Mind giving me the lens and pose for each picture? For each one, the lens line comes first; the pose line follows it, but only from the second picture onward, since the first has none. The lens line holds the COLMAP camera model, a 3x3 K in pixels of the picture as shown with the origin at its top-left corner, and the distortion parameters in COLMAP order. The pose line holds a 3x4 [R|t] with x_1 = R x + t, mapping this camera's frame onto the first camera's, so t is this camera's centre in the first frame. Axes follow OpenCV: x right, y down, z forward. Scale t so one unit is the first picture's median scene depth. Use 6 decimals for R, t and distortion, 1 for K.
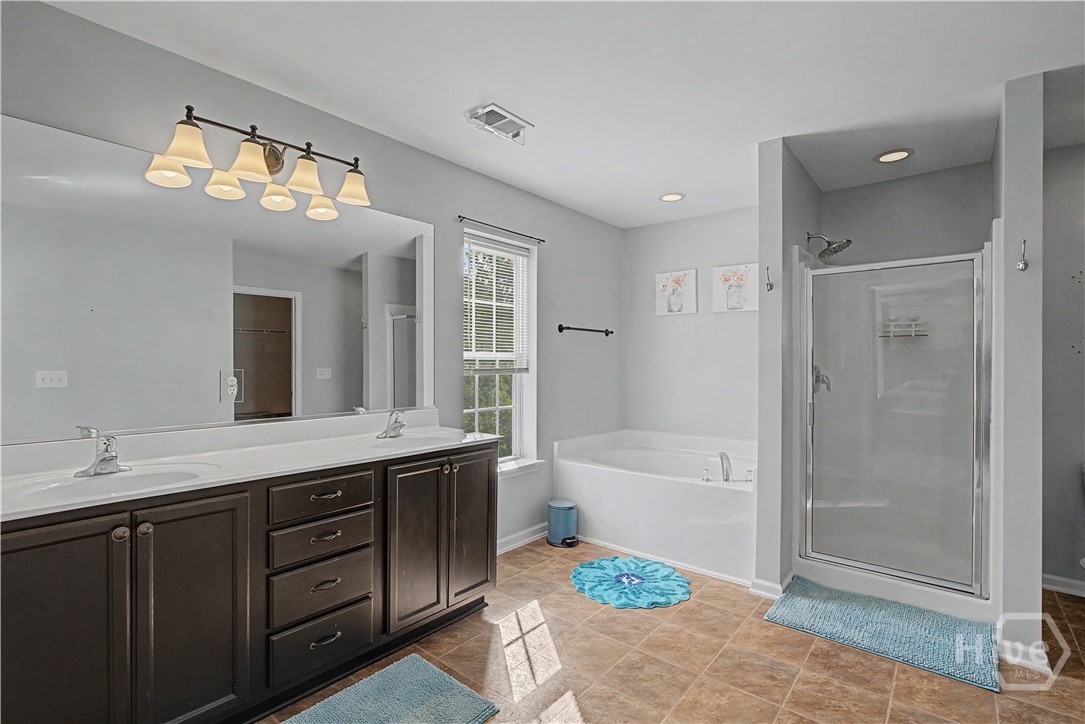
lens RADIAL K [[496.7, 0, 542.7], [0, 496.7, 361.3], [0, 0, 1]] dist [-0.020564, 0.001868]
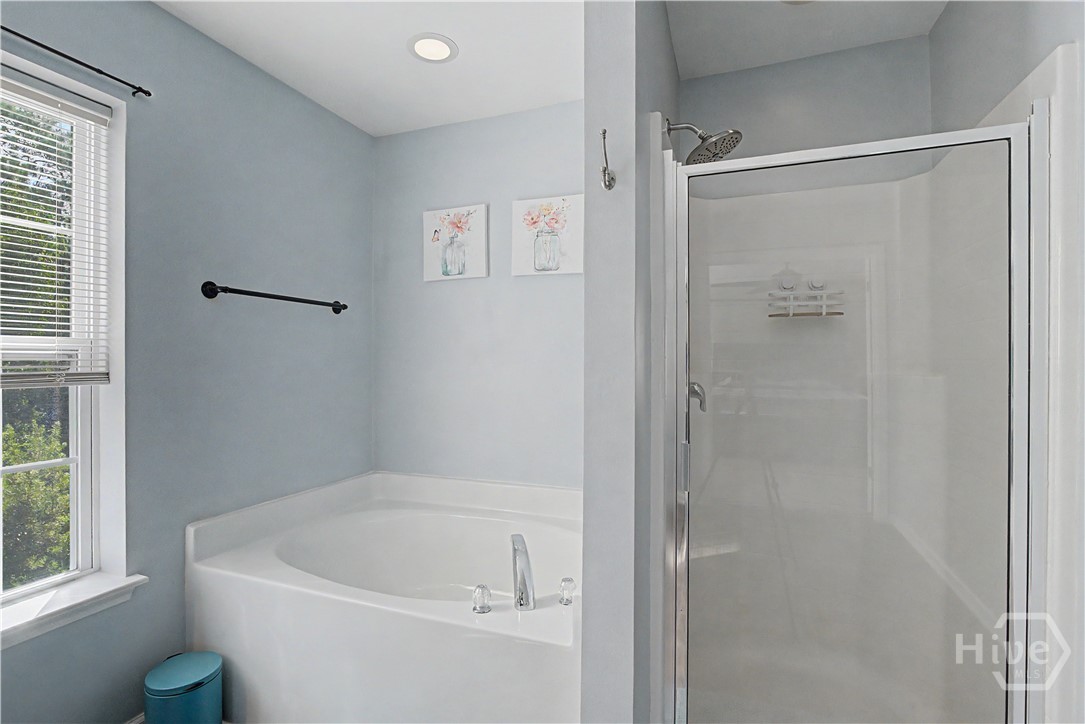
lens RADIAL K [[496.7, 0, 543.1], [0, 496.7, 360.9], [0, 0, 1]] dist [-0.020564, 0.001868]
pose [[0.944430, -0.002858, 0.328701, 0.190638], [0.001145, 0.999985, 0.005406, 0.001247], [-0.328712, -0.004729, 0.944418, 0.441382]]
